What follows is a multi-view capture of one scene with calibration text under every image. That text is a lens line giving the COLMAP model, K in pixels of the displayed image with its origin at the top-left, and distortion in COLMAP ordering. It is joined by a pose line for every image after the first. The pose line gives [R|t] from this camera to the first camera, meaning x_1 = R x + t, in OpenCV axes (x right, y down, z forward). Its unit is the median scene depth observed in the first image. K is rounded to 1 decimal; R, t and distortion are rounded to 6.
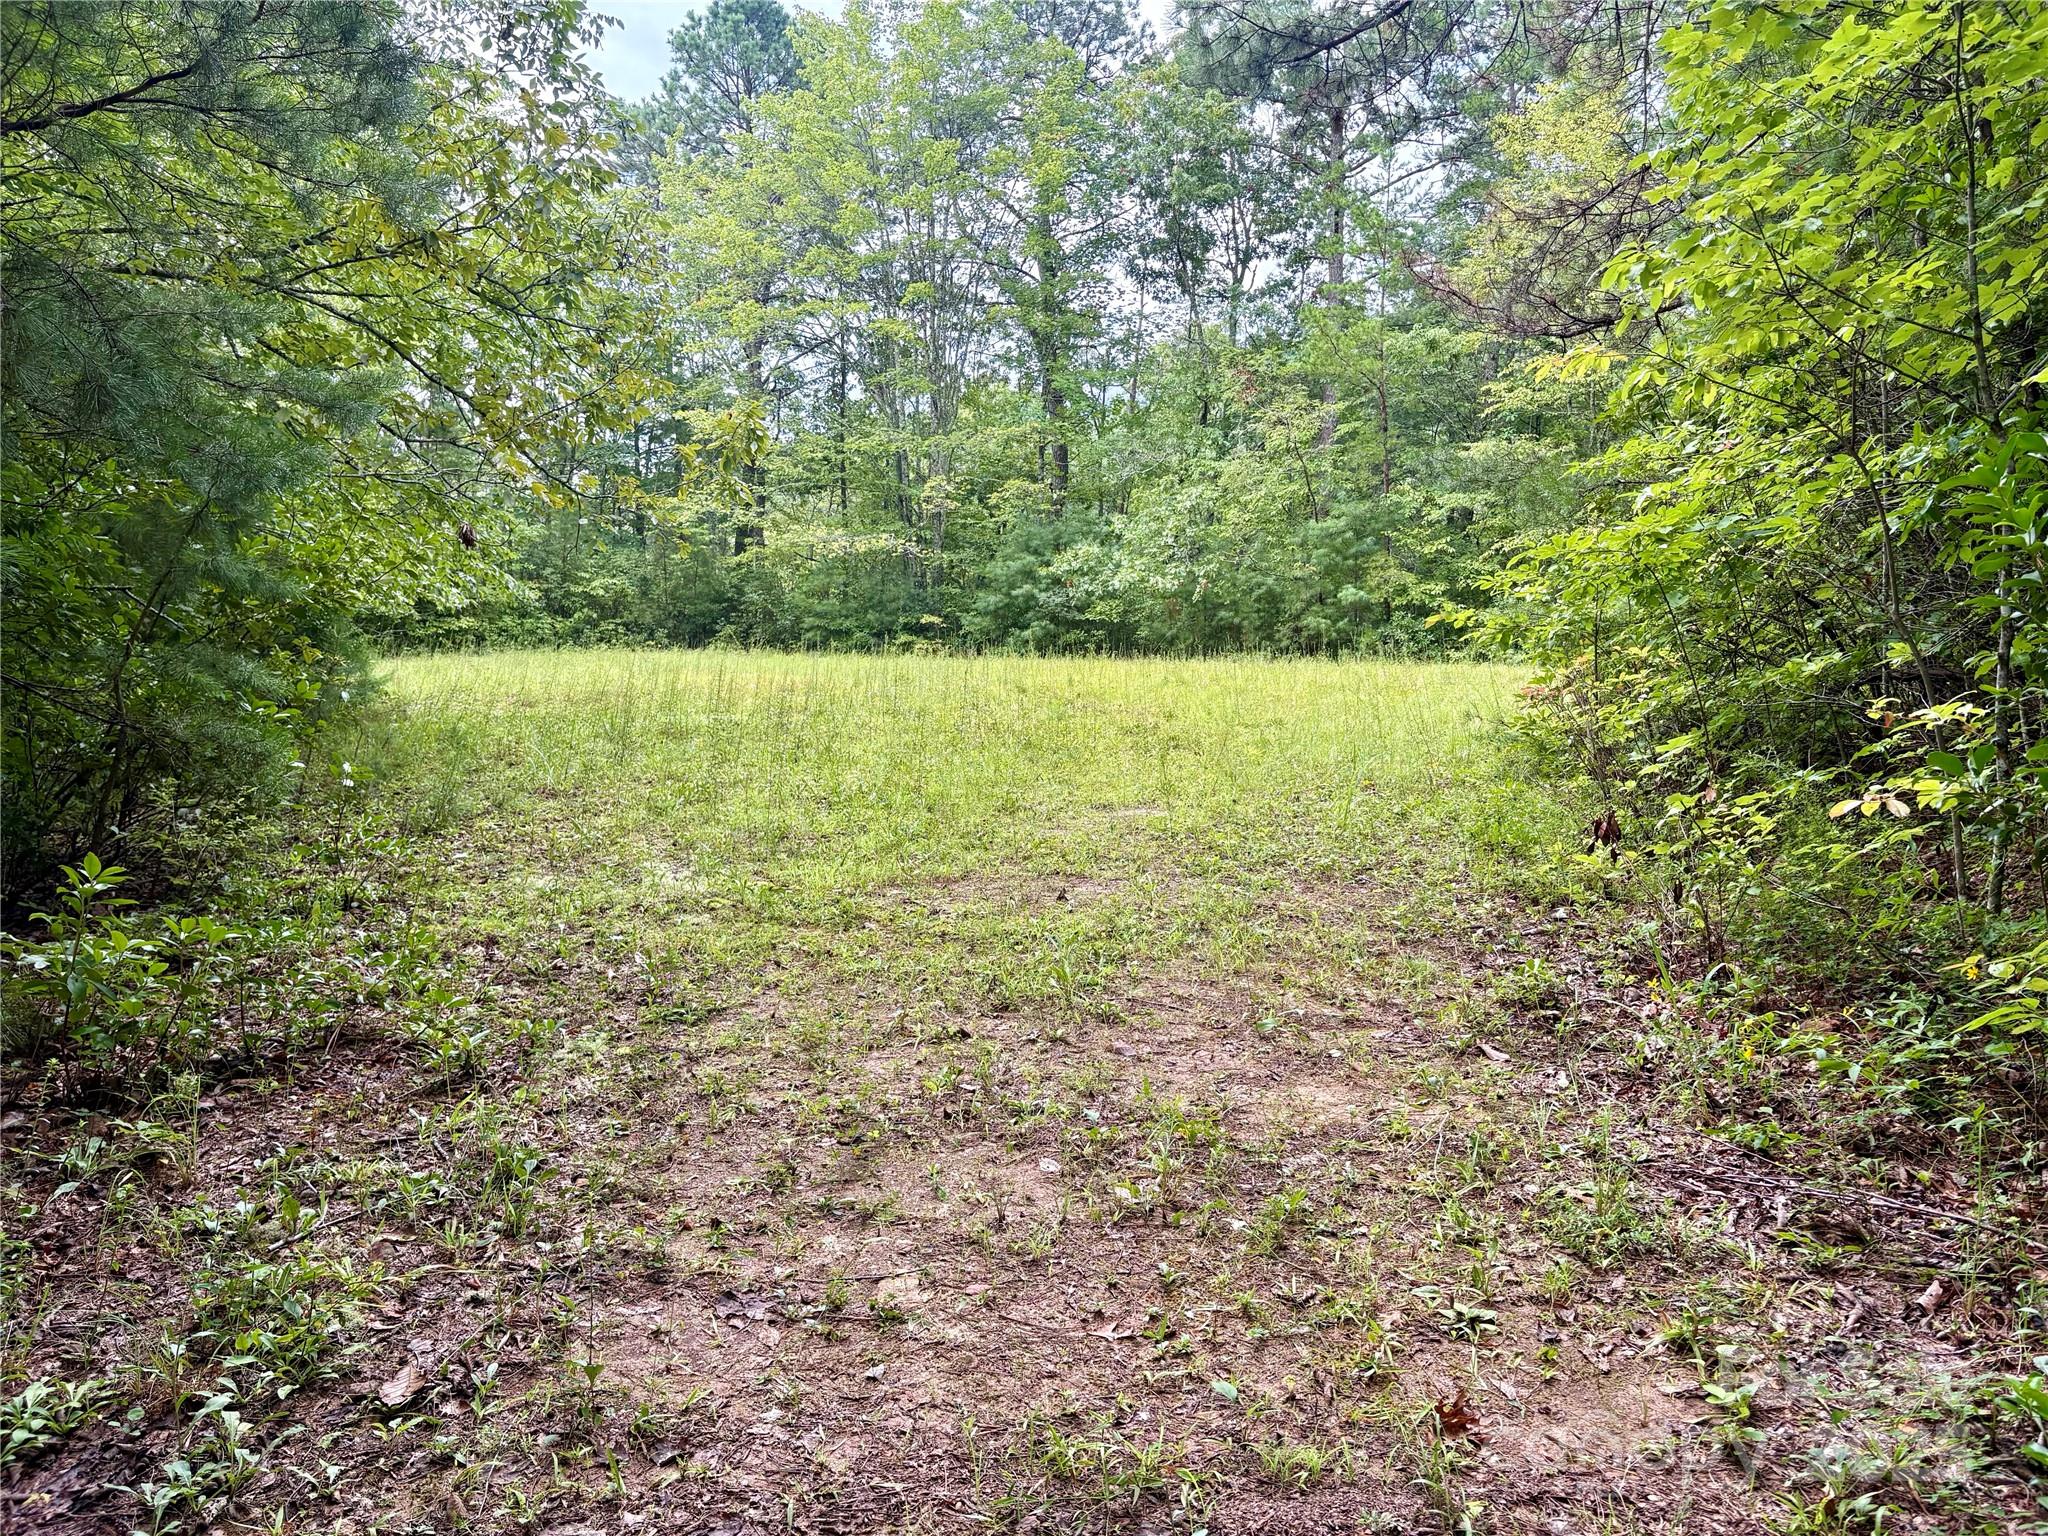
lens RADIAL K [[1559.9, 0, 1020.1], [0, 1559.9, 766.1], [0, 0, 1]] dist [0.031856, 0.001975]
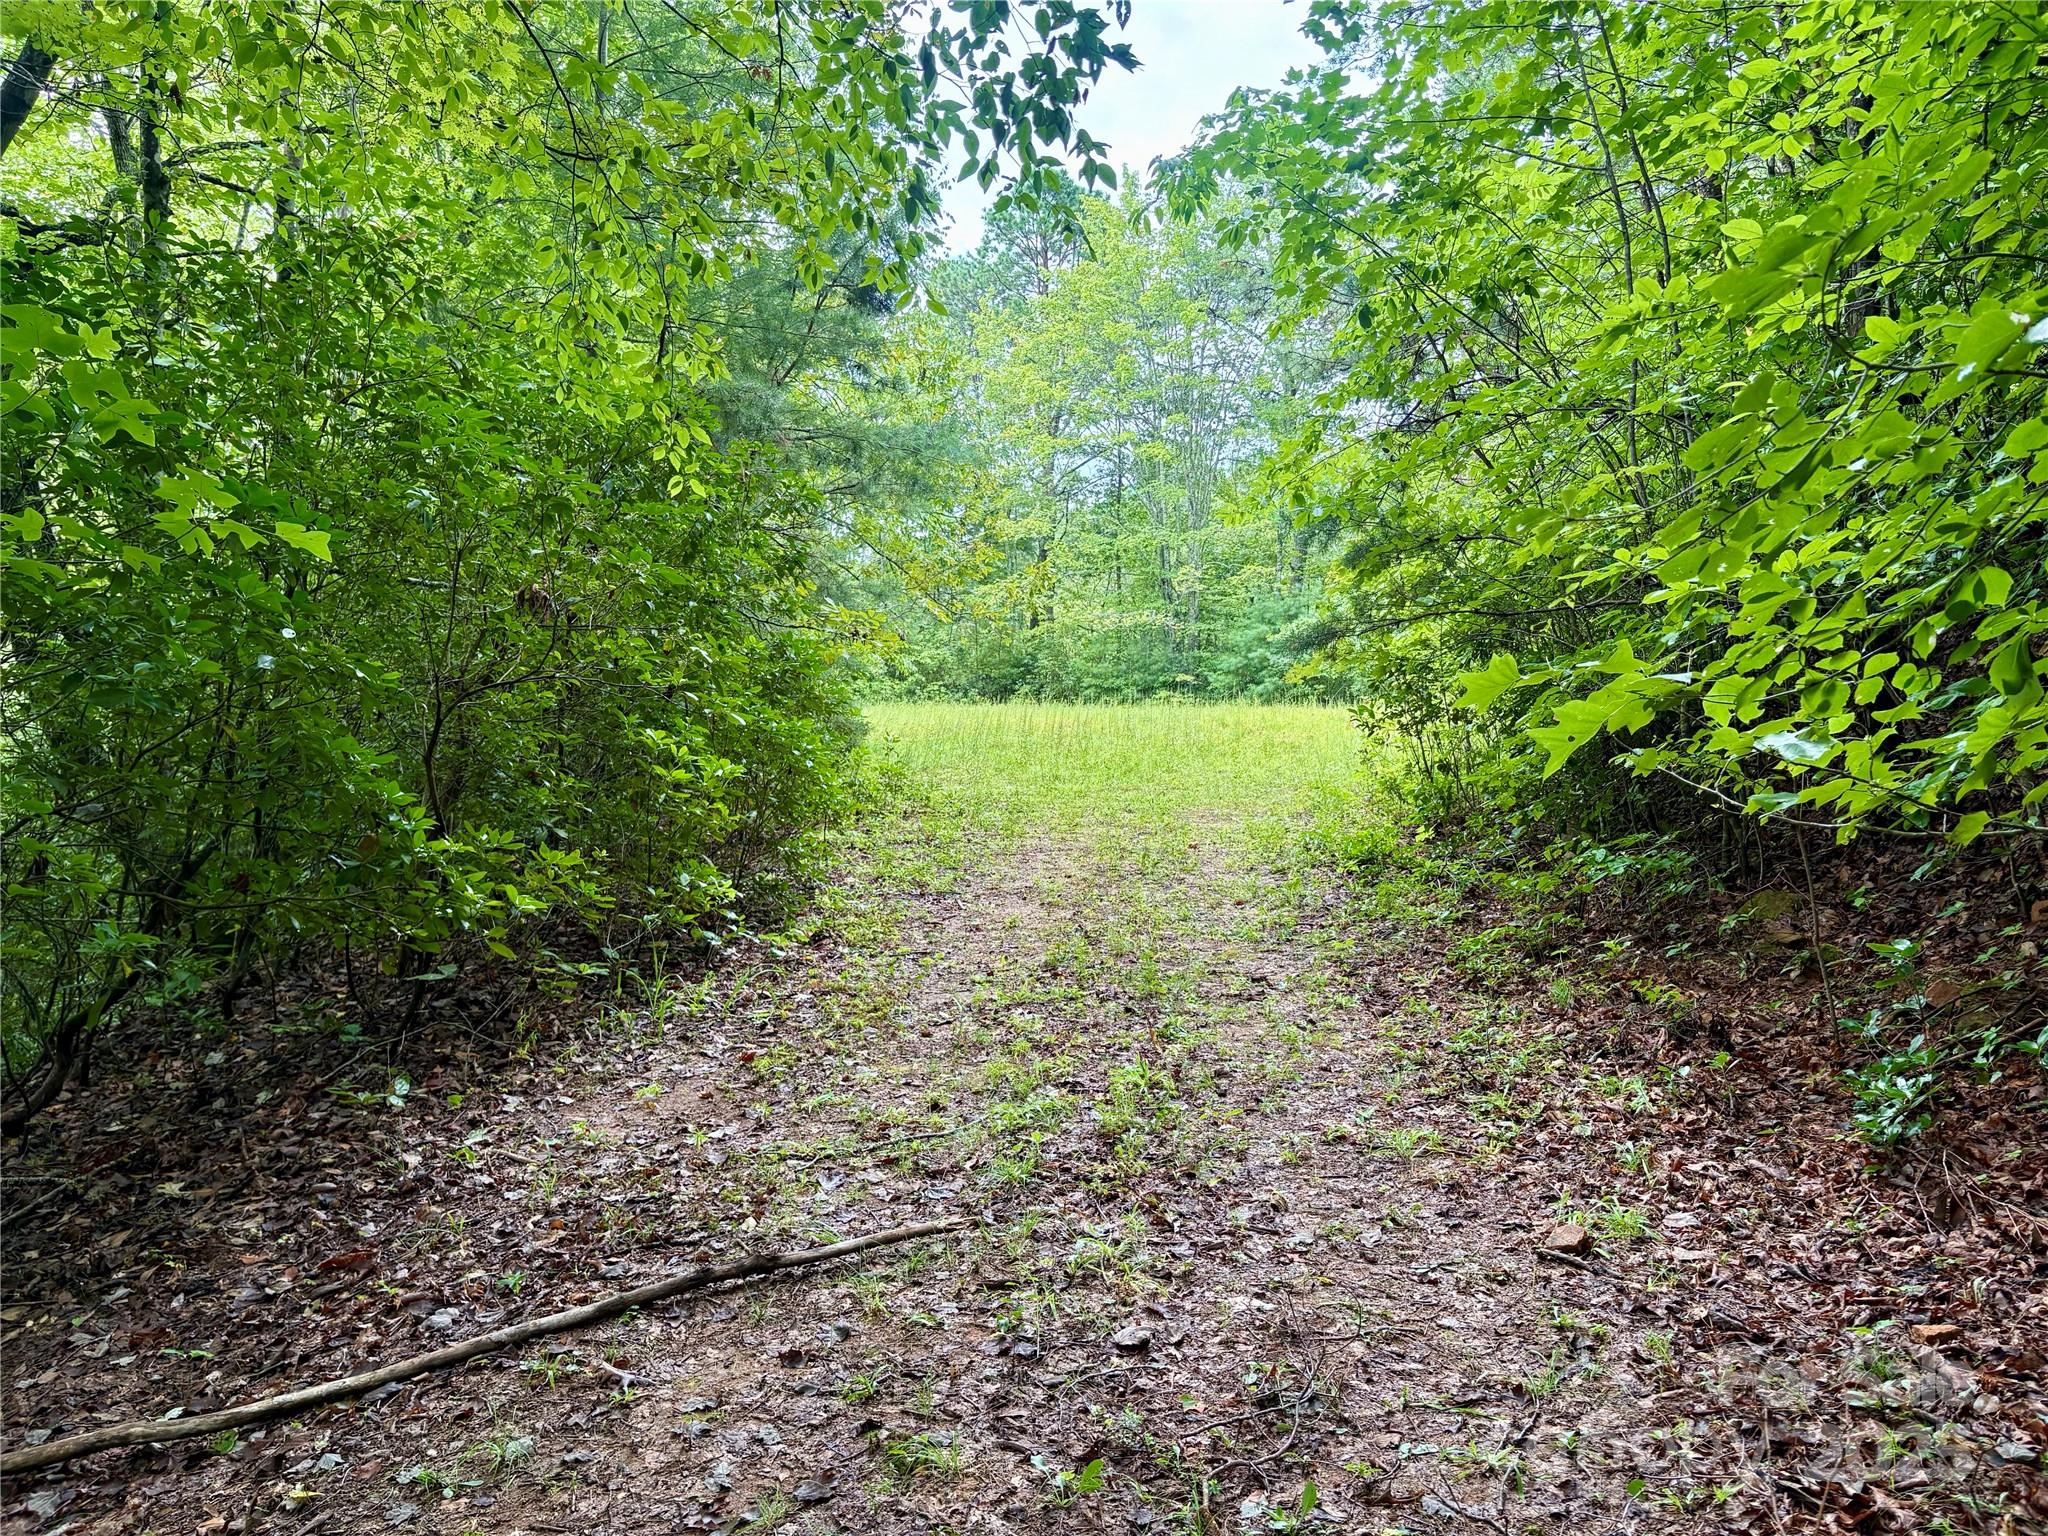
lens RADIAL K [[1559.9, 0, 1023.9], [0, 1559.9, 767.6], [0, 0, 1]] dist [0.031856, 0.001975]
pose [[0.982009, -0.004568, -0.188778, 0.051676], [-0.001862, 0.999424, -0.033871, 0.020091], [0.188824, 0.033614, 0.981436, -0.245152]]
